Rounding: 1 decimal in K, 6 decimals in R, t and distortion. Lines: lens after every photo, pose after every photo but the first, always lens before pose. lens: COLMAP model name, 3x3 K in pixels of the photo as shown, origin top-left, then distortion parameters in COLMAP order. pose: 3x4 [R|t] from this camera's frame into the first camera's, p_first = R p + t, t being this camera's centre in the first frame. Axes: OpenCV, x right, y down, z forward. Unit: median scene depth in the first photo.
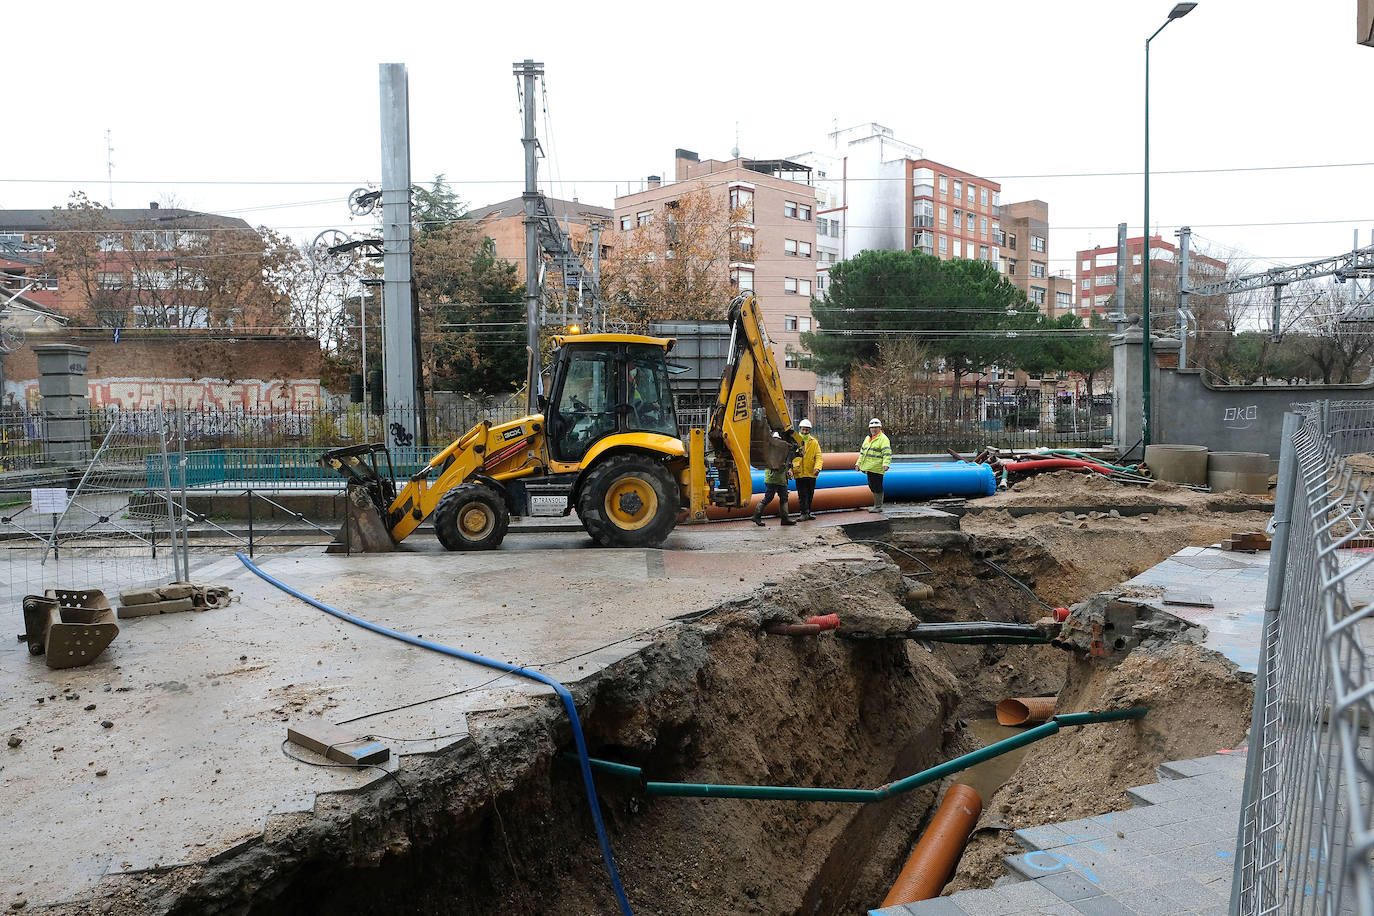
lens RADIAL K [[942.3, 0, 691.1], [0, 942.3, 459.5], [0, 0, 1]] dist [-0.009139, 0.004250]
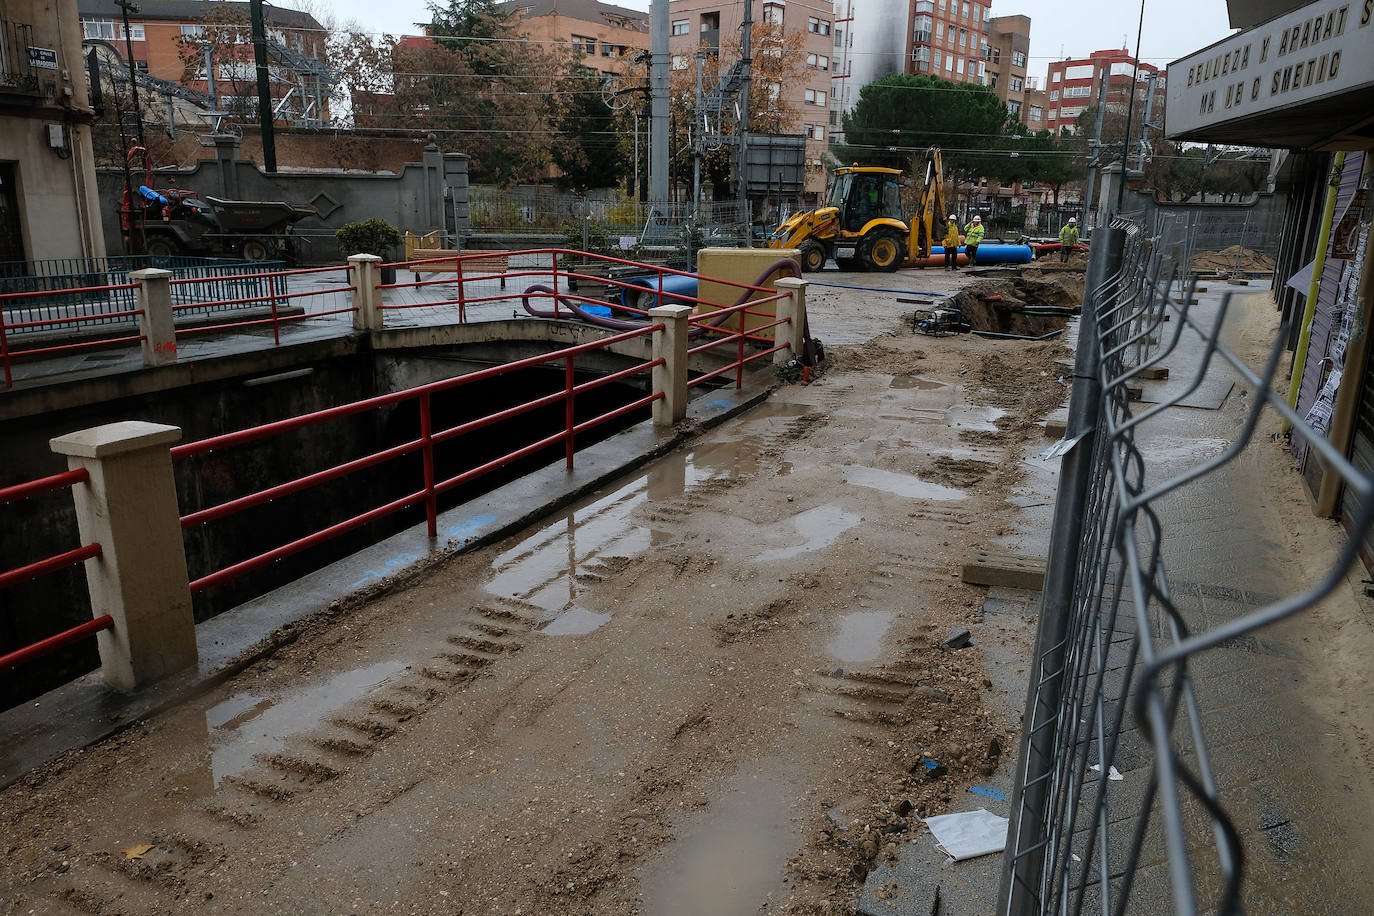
lens RADIAL K [[942.3, 0, 683.1], [0, 942.3, 457.2], [0, 0, 1]] dist [-0.009139, 0.004250]
pose [[0.998183, 0.013200, 0.058799, -0.120232], [-0.025009, 0.978467, 0.204883, 0.014102], [-0.054828, -0.205981, 0.977019, -0.213920]]
